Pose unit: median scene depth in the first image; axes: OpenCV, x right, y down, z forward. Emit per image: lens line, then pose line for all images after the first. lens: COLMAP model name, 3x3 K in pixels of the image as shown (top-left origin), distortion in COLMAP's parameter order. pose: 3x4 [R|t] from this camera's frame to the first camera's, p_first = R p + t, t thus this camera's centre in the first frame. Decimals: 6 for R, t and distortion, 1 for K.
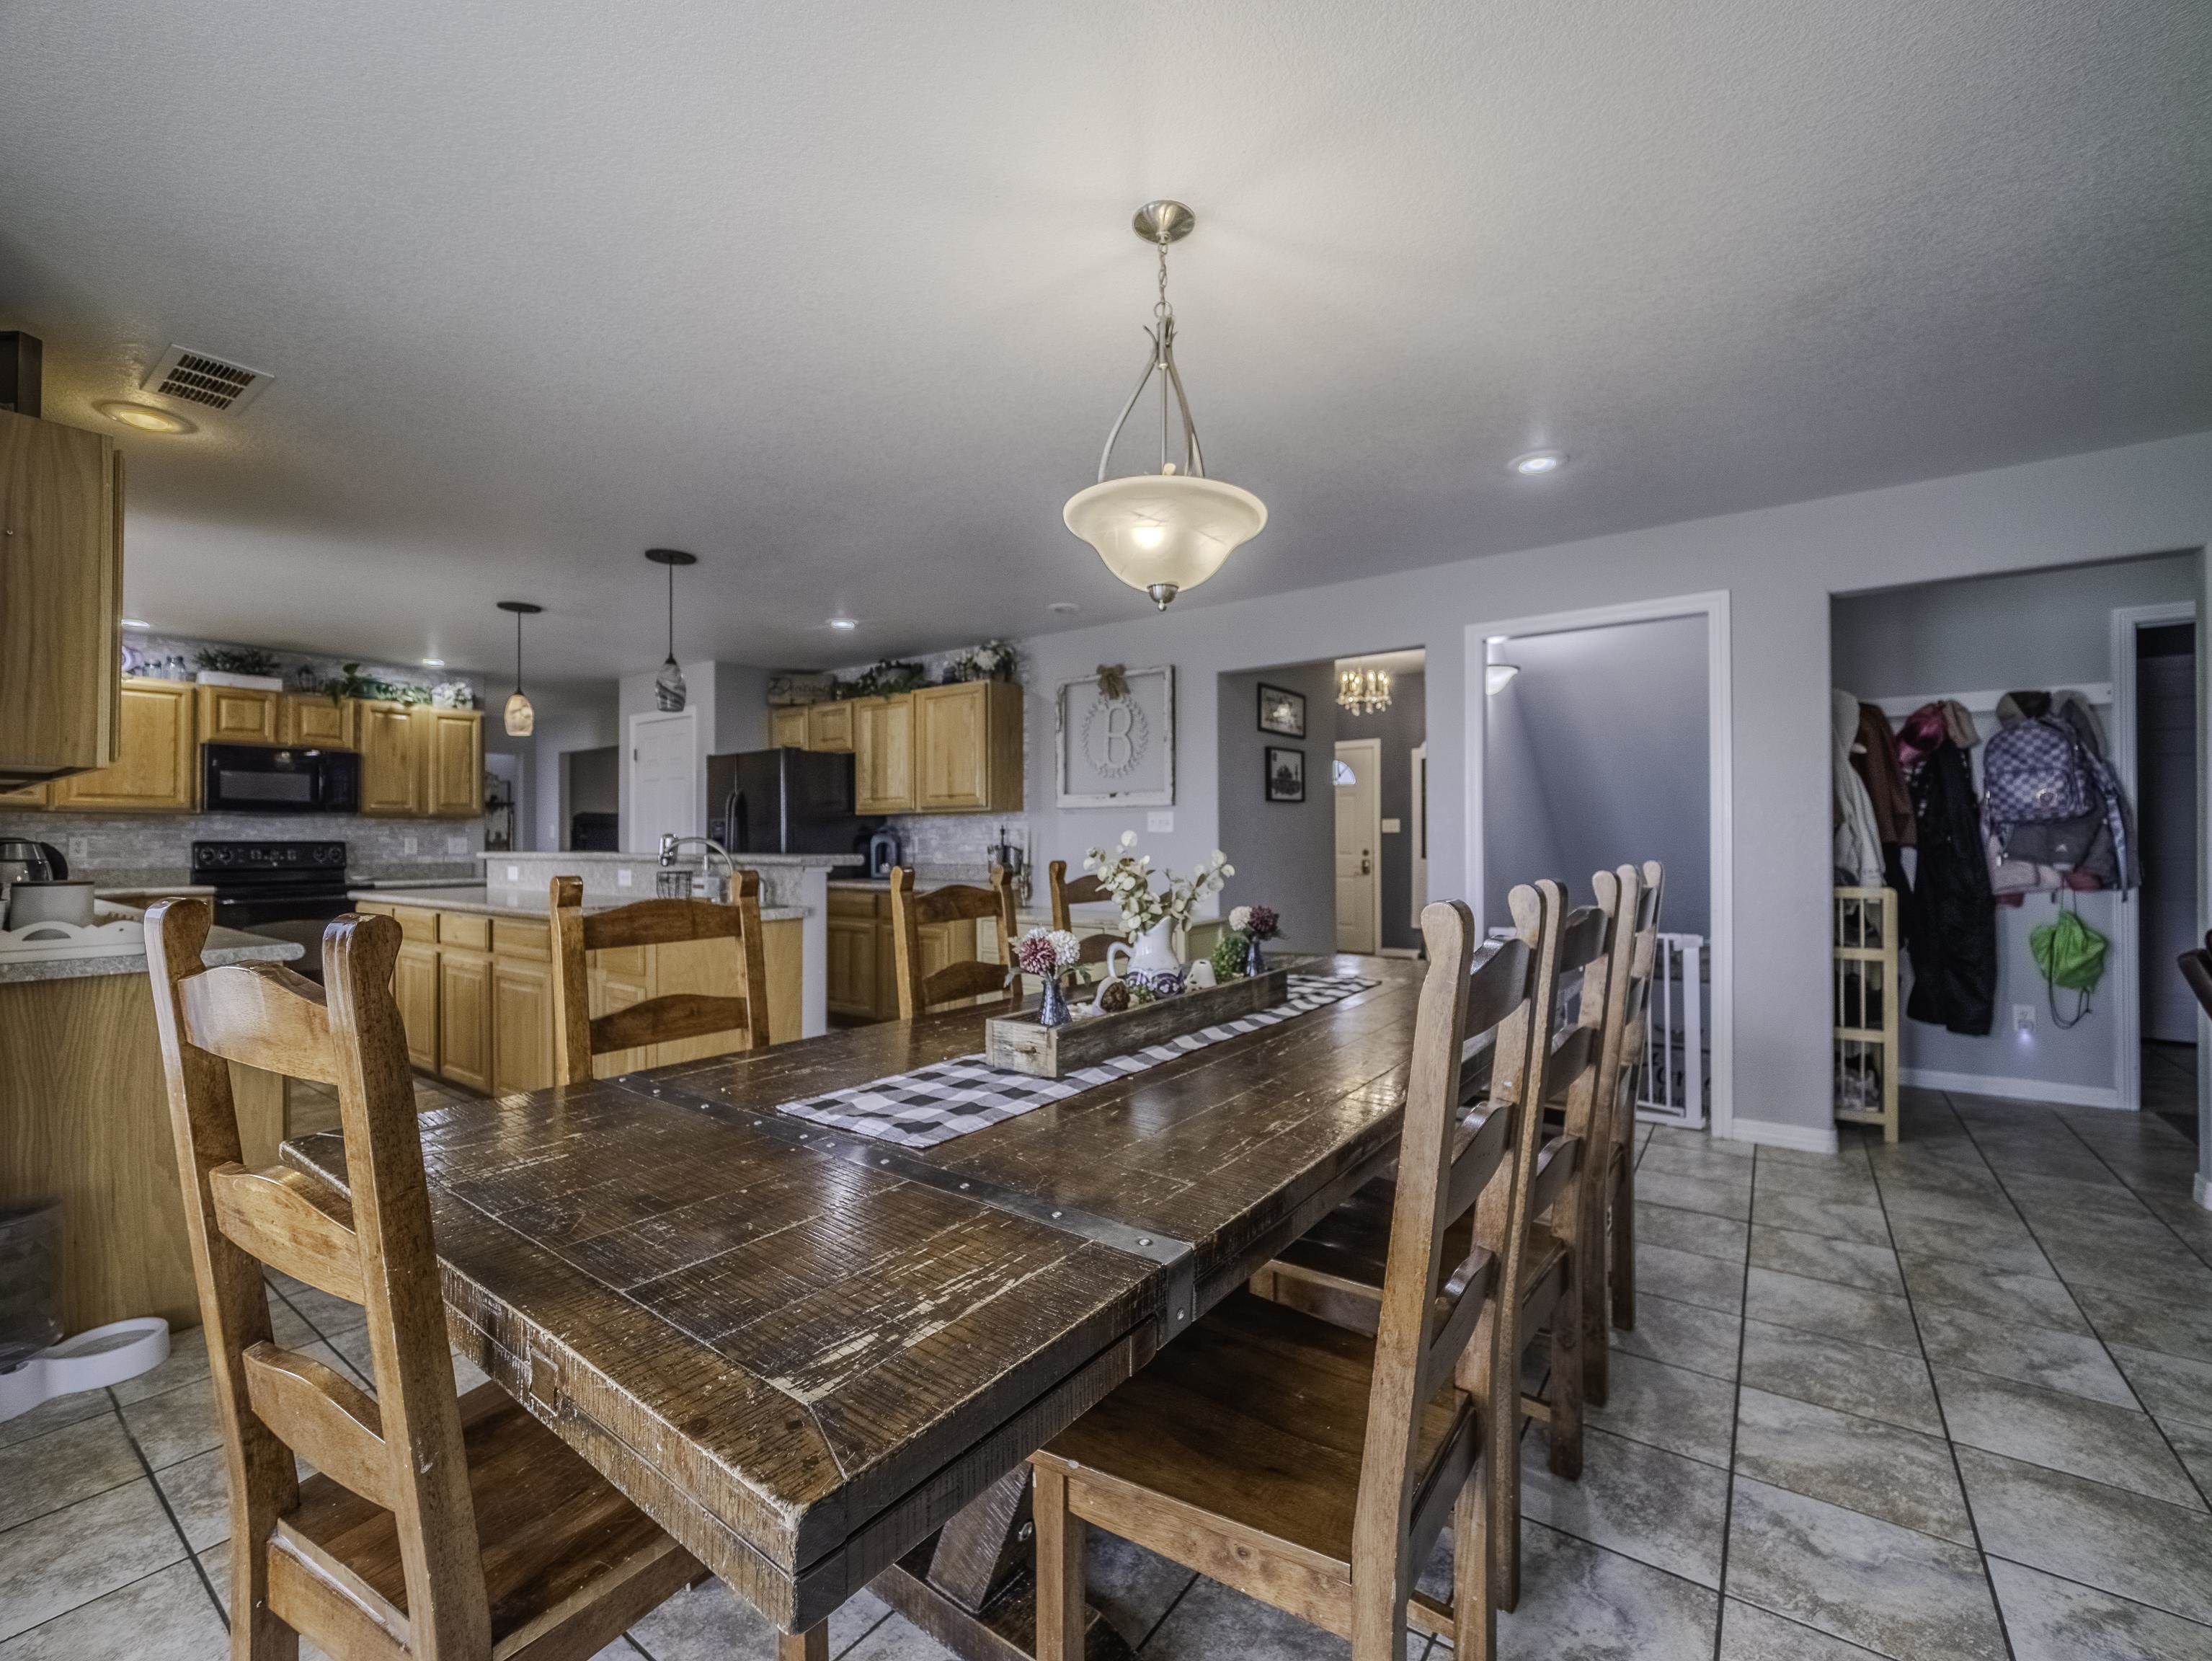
lens RADIAL K [[920.1, 0, 1086.6], [0, 920.1, 838.0], [0, 0, 1]] dist [0.000381, -0.004546]
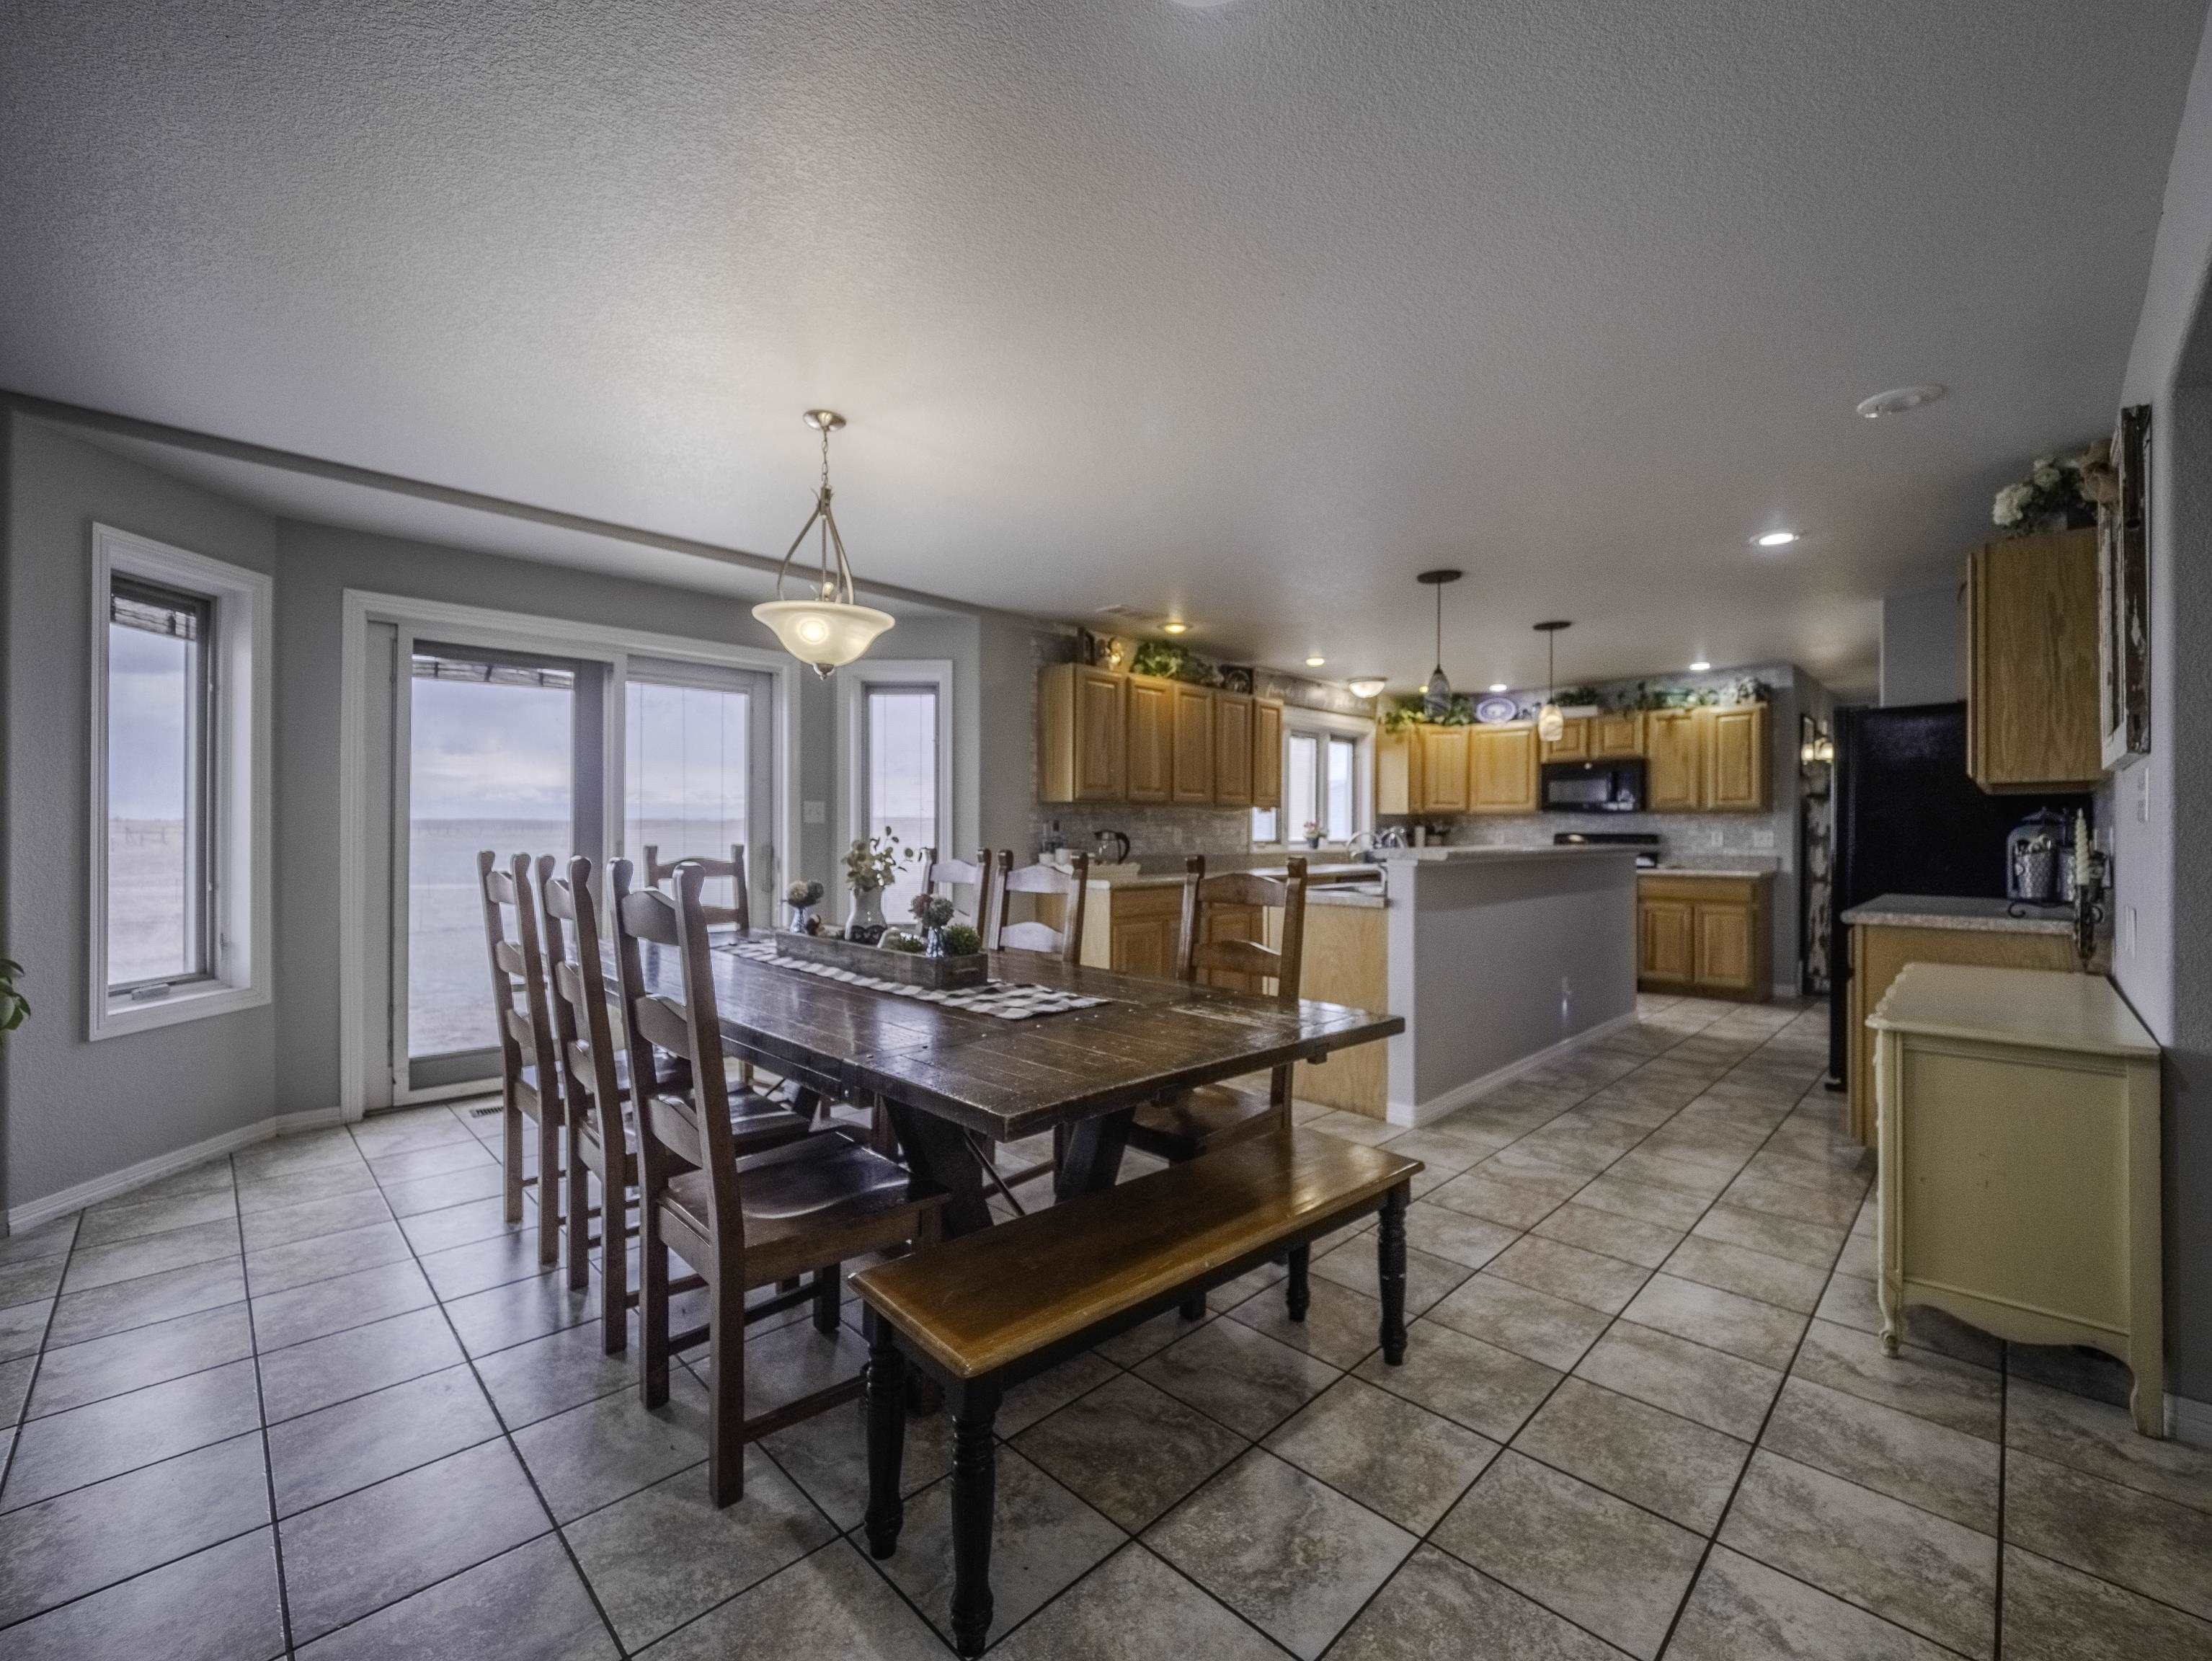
lens RADIAL K [[920.1, 0, 1098.8], [0, 920.1, 833.4], [0, 0, 1]] dist [0.000381, -0.004546]
pose [[-0.148979, 0.002820, -0.988836, 0.486832], [-0.001169, 0.999995, 0.003028, 0.000066], [0.988840, 0.001607, -0.148975, 0.515582]]
